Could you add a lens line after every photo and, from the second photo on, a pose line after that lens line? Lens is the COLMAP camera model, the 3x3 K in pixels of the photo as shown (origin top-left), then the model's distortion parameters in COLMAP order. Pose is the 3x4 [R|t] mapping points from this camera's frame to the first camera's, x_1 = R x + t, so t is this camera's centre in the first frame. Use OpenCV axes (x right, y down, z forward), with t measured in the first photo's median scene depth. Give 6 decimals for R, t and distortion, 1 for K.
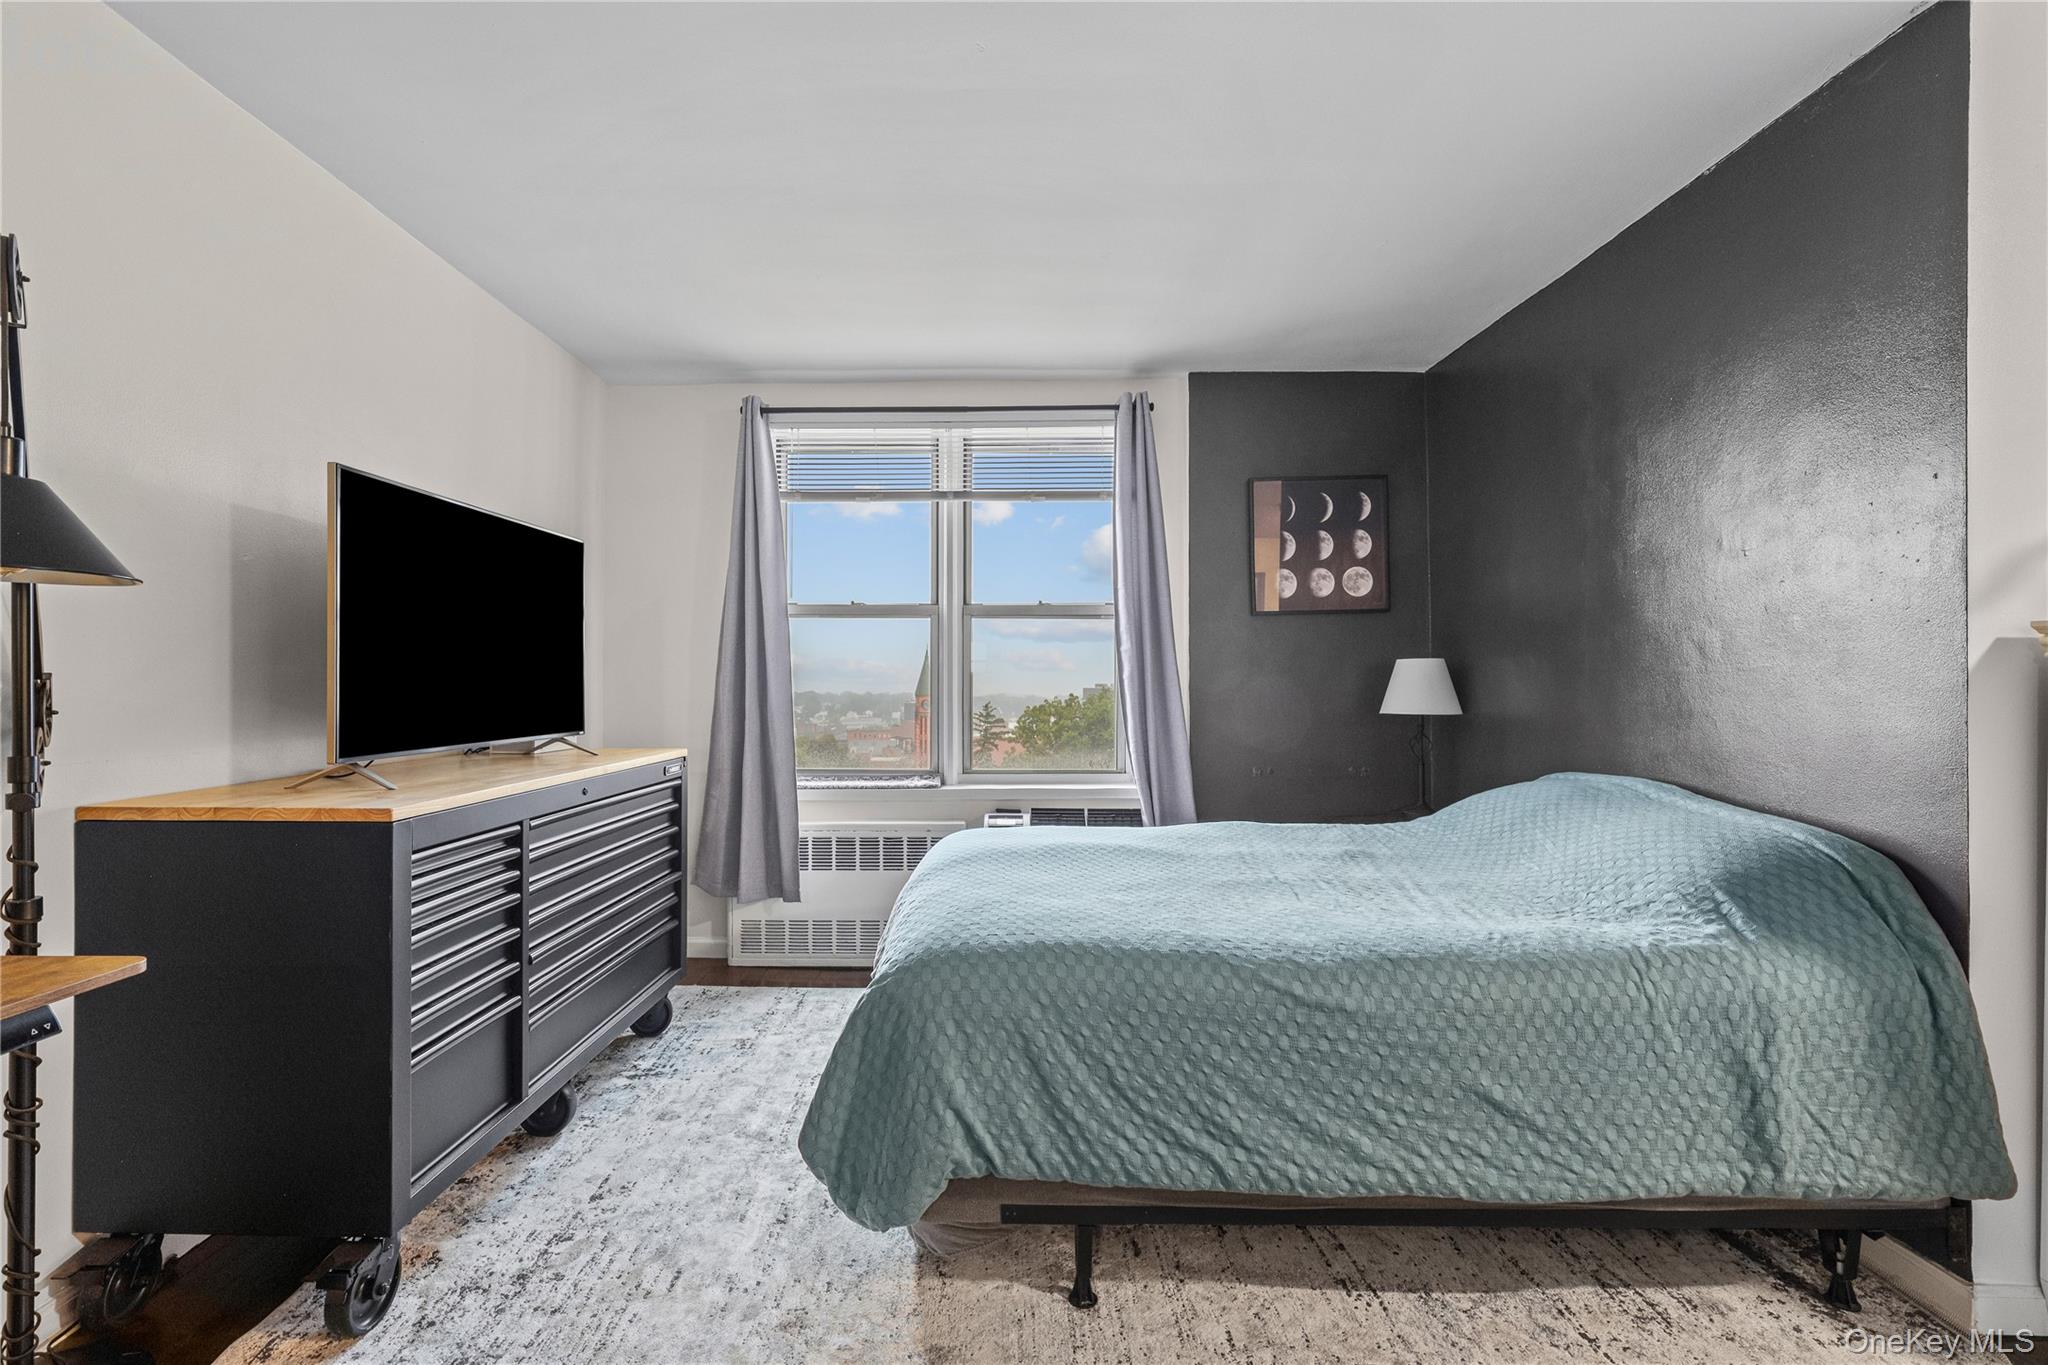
lens RADIAL K [[936.8, 0, 992.9], [0, 936.8, 674.3], [0, 0, 1]] dist [0.002162, -0.002112]
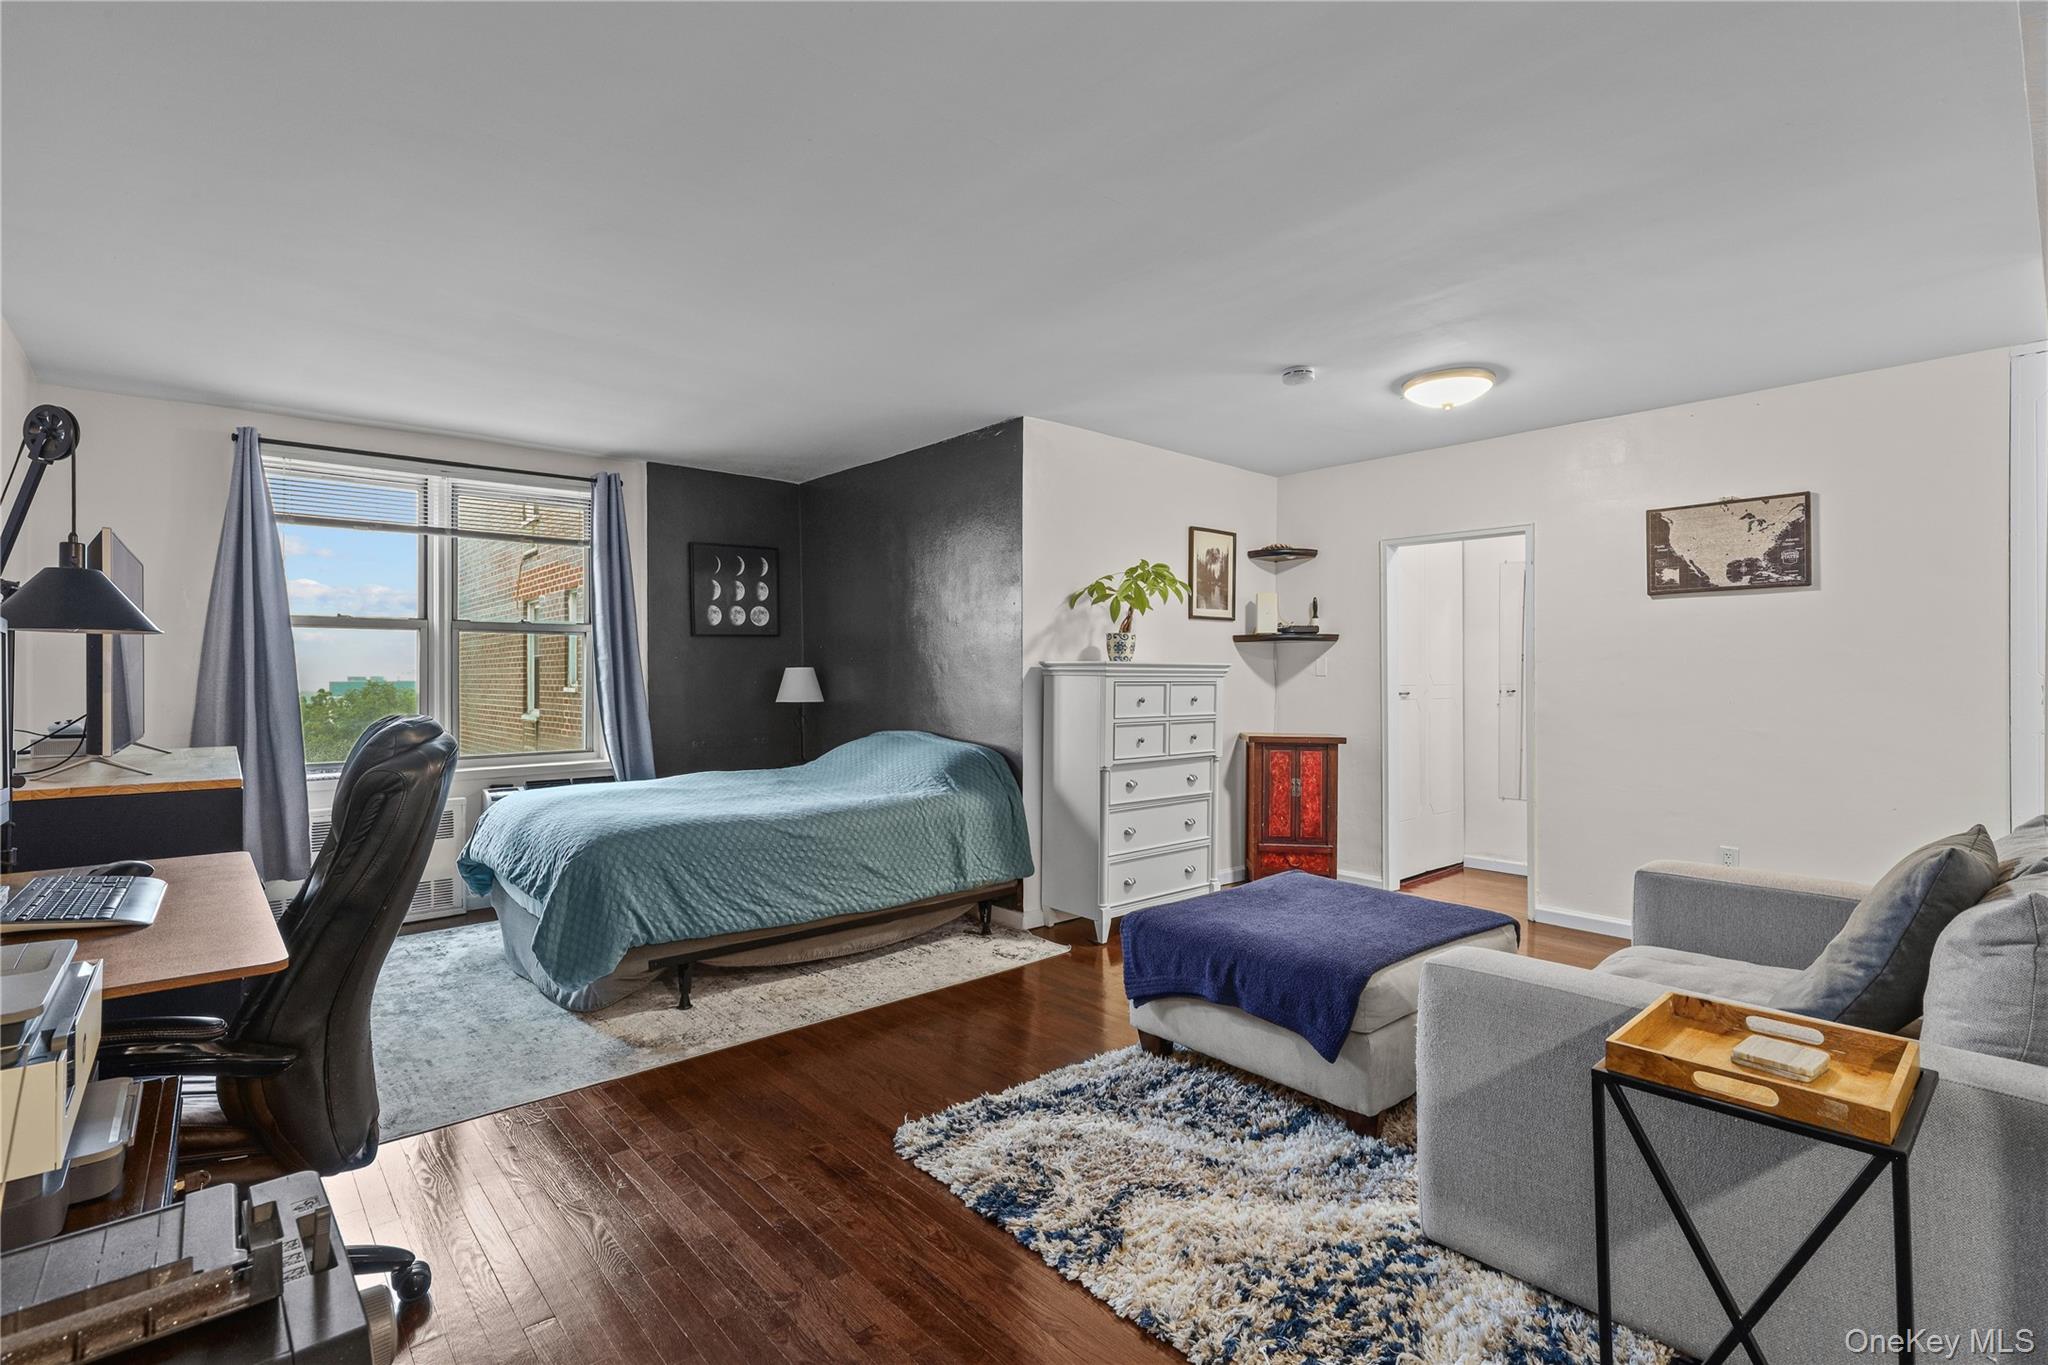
lens RADIAL K [[936.8, 0, 1020.7], [0, 936.8, 686.9], [0, 0, 1]] dist [0.002162, -0.002112]
pose [[0.741626, -0.011026, 0.670723, -0.699216], [-0.003506, 0.999788, 0.020312, -0.035542], [-0.670804, -0.017416, 0.741430, -0.911323]]
